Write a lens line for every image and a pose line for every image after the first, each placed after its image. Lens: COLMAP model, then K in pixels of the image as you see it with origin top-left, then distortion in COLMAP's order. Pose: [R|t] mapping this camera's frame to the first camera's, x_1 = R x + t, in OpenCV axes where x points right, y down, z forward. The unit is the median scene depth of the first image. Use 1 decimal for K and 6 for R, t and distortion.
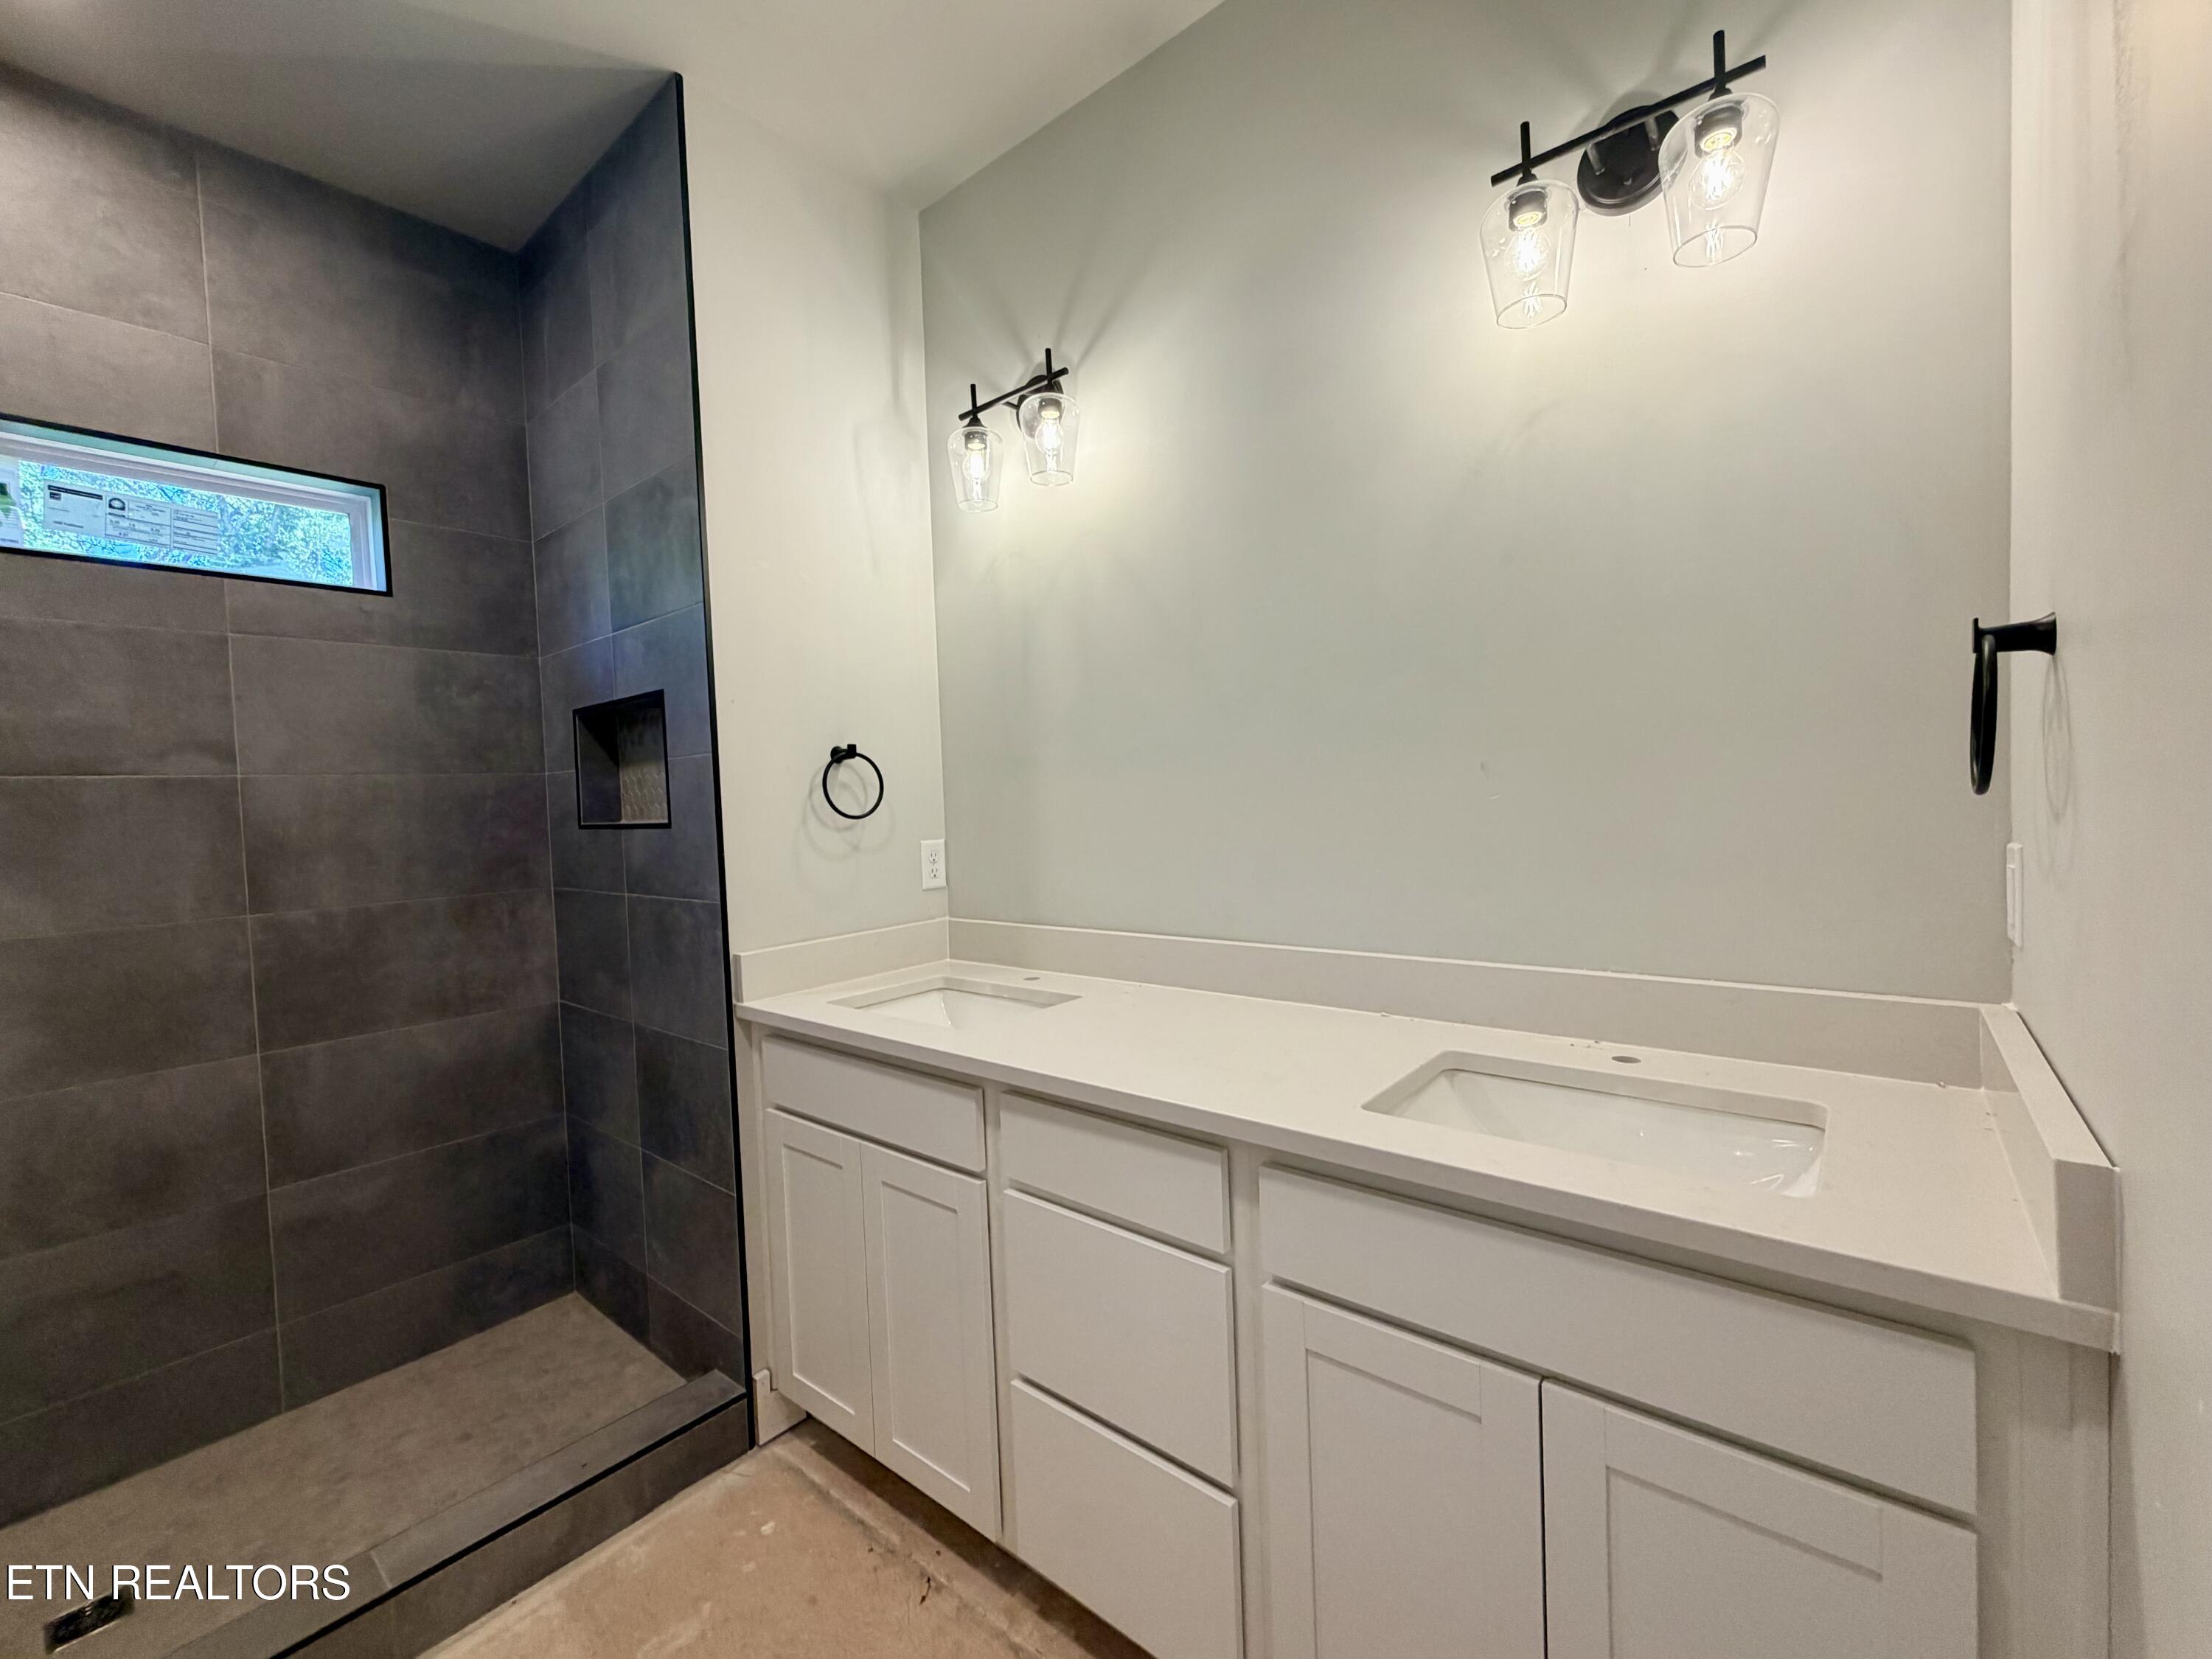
lens RADIAL K [[921.1, 0, 1102.7], [0, 921.1, 831.6], [0, 0, 1]] dist [-0.001693, 0.000465]
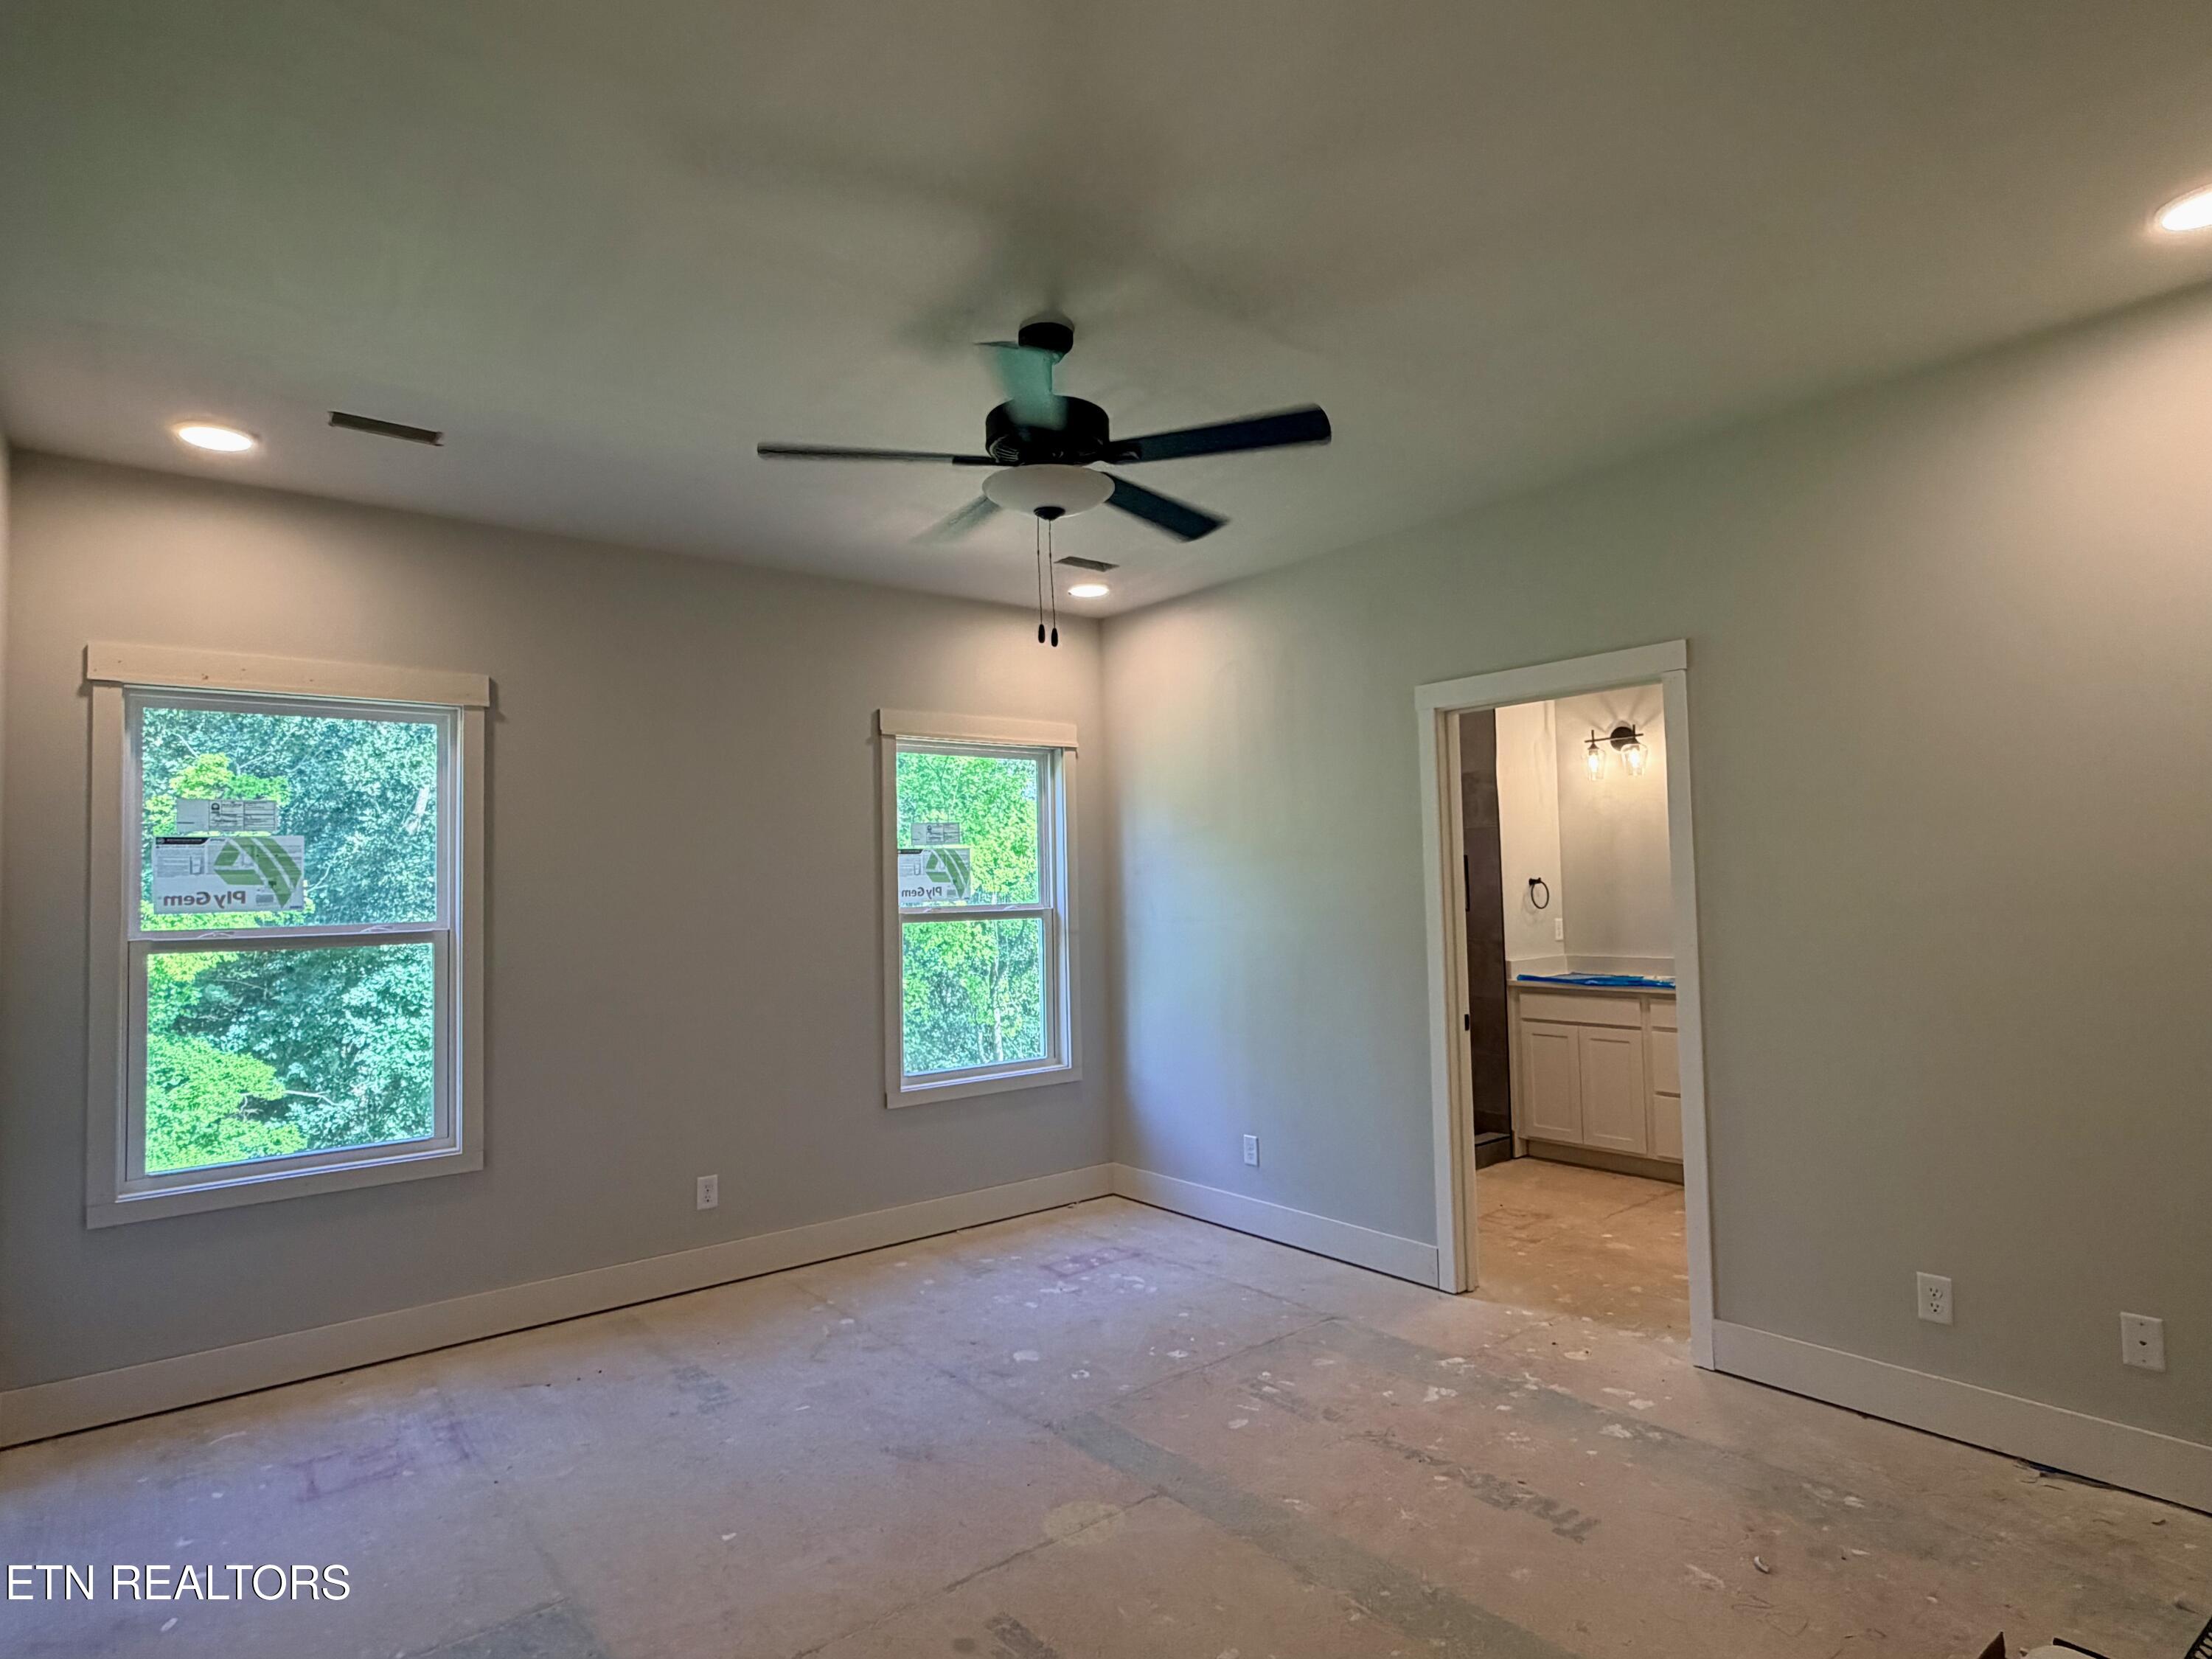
lens RADIAL K [[1256.0, 0, 1106.0], [0, 1256.0, 829.5], [0, 0, 1]] dist [0.000468, -0.000465]
pose [[0.981551, 0.006921, -0.191074, -0.763472], [-0.022290, 0.996672, -0.078404, 0.062394], [0.189896, 0.081216, 0.978439, -2.451799]]
